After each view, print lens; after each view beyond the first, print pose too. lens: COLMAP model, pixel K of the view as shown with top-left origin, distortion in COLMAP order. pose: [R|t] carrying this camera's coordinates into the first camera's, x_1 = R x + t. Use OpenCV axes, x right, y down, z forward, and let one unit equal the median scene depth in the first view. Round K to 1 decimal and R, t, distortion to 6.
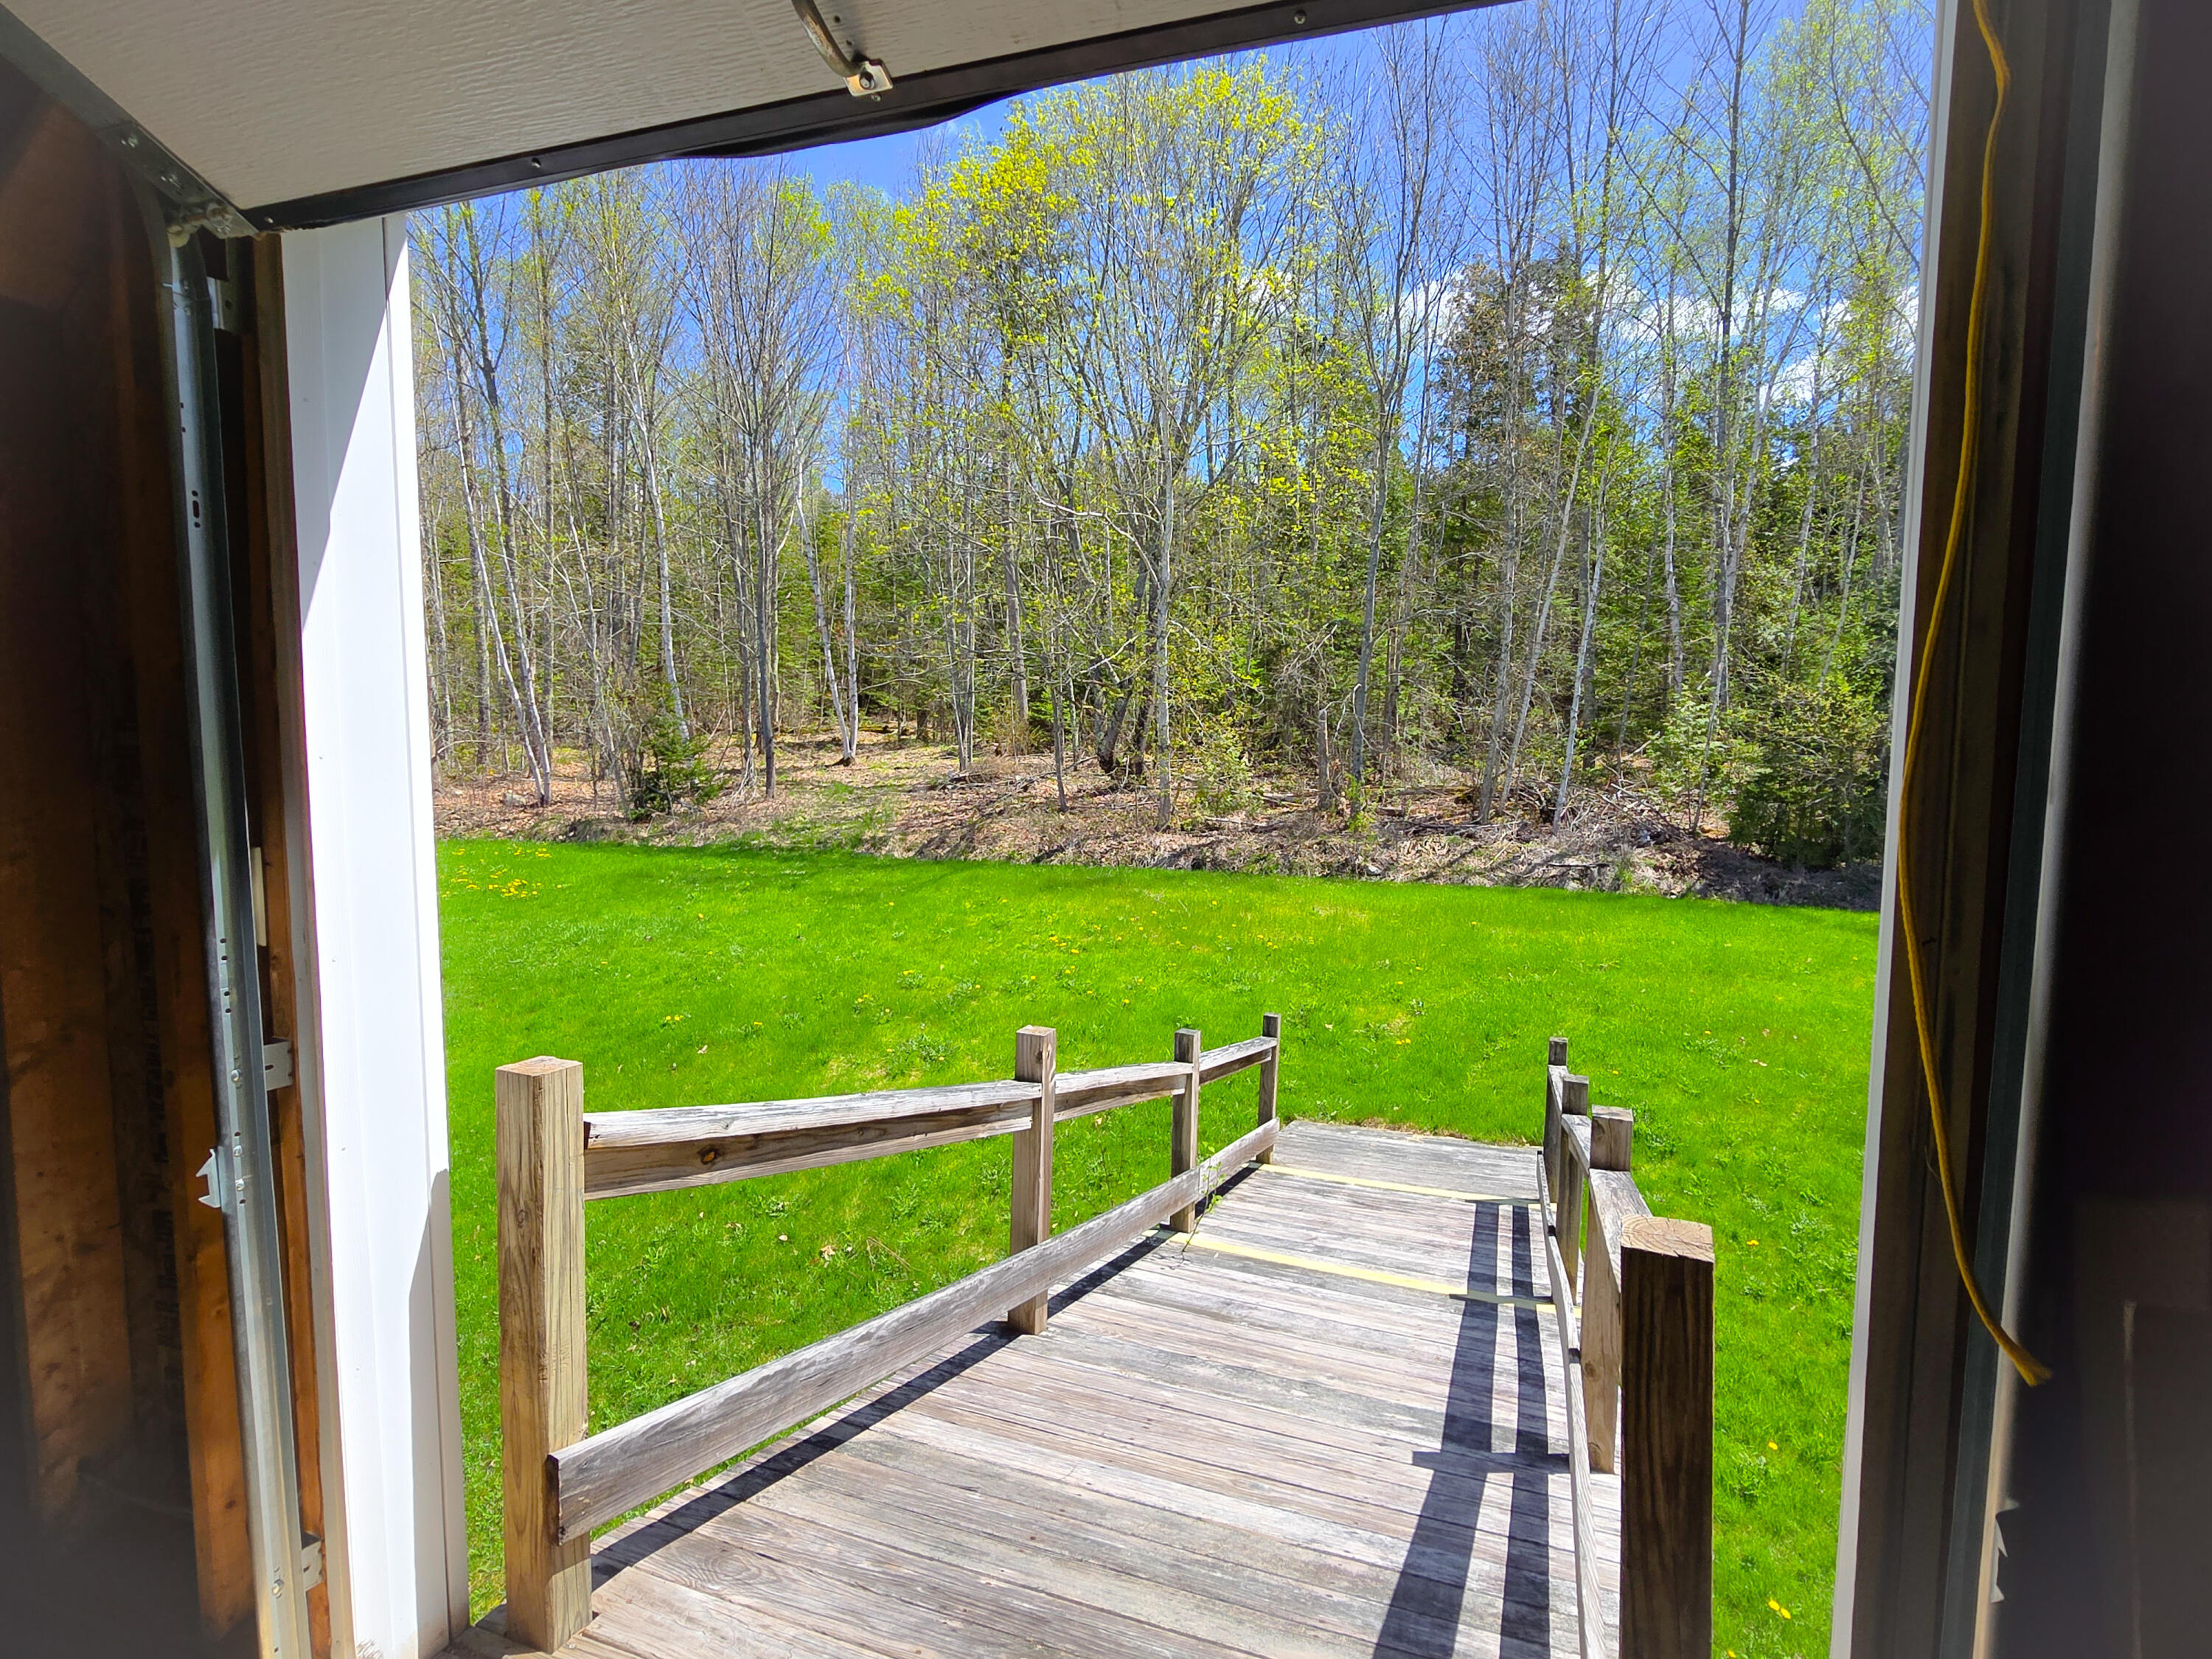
lens RADIAL K [[1155.0, 0, 1108.4], [0, 1155.0, 817.6], [0, 0, 1]] dist [-0.005128, -0.000543]
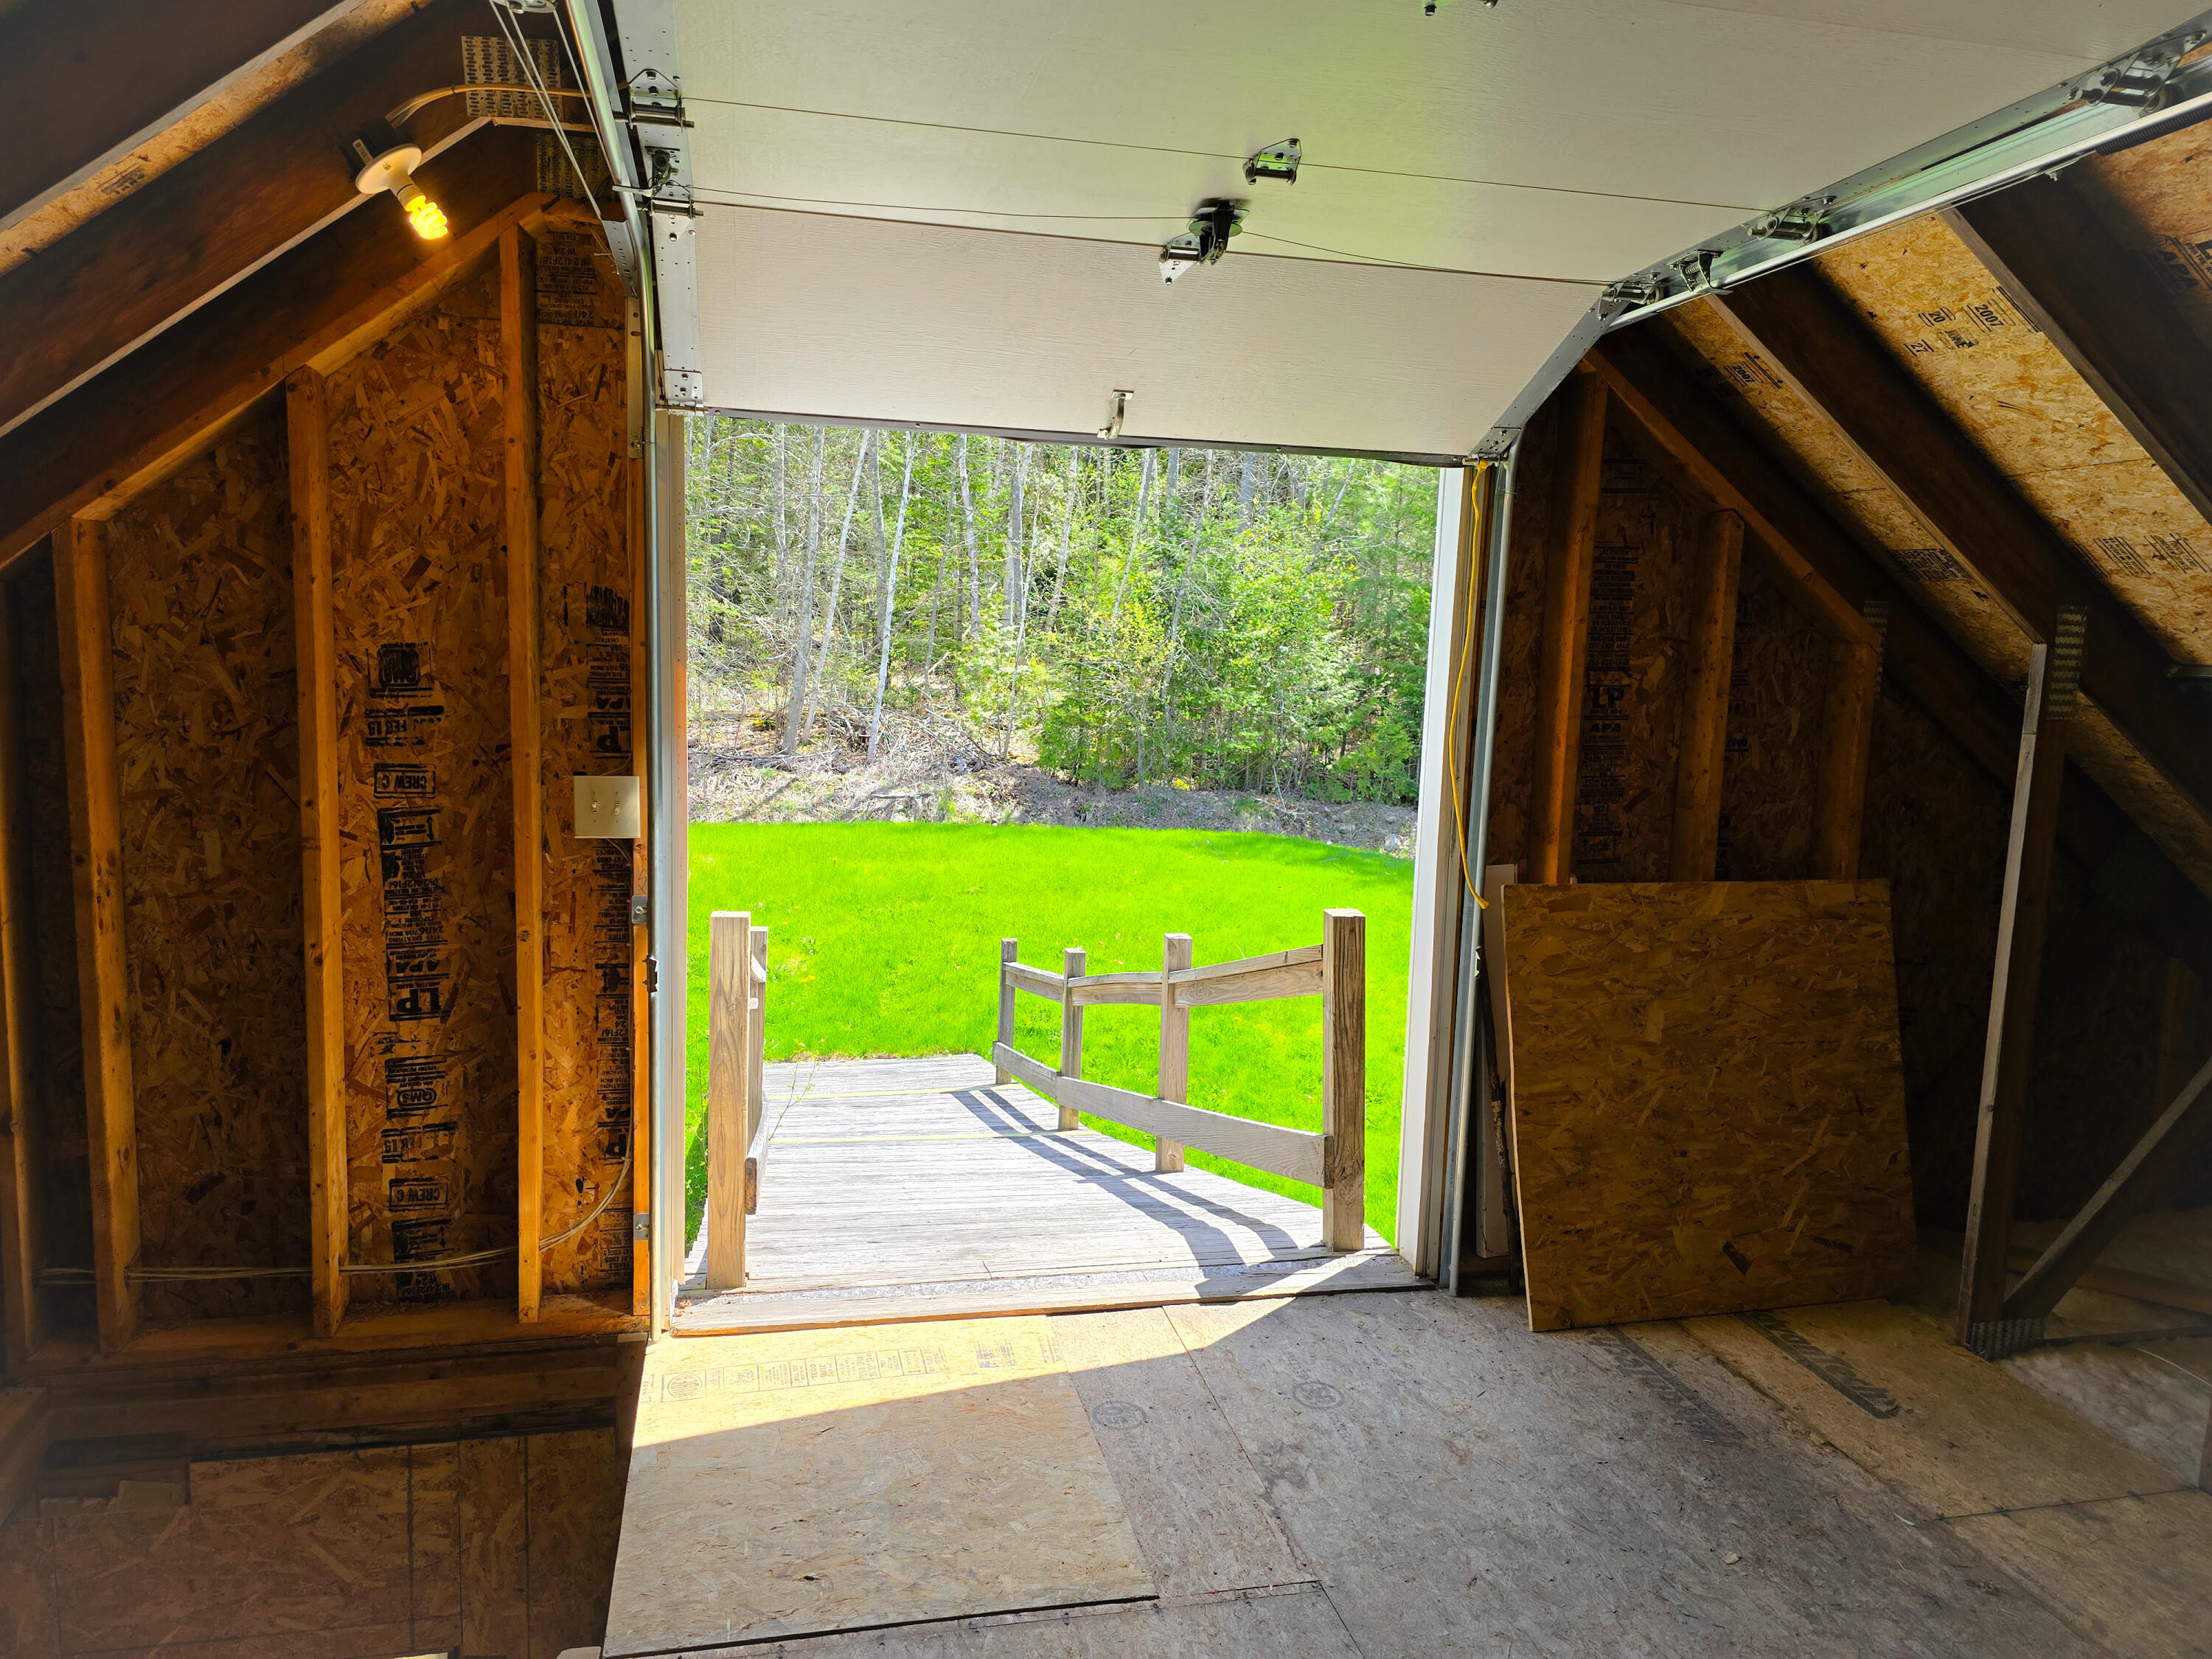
lens RADIAL K [[1490.6, 0, 1101.4], [0, 1490.6, 832.7], [0, 0, 1]] dist [0.006890, -0.000128]
pose [[0.834742, -0.050855, 0.548288, -0.125457], [0.020251, 0.997888, 0.061725, -0.000718], [-0.550269, -0.040421, 0.834008, -0.100788]]
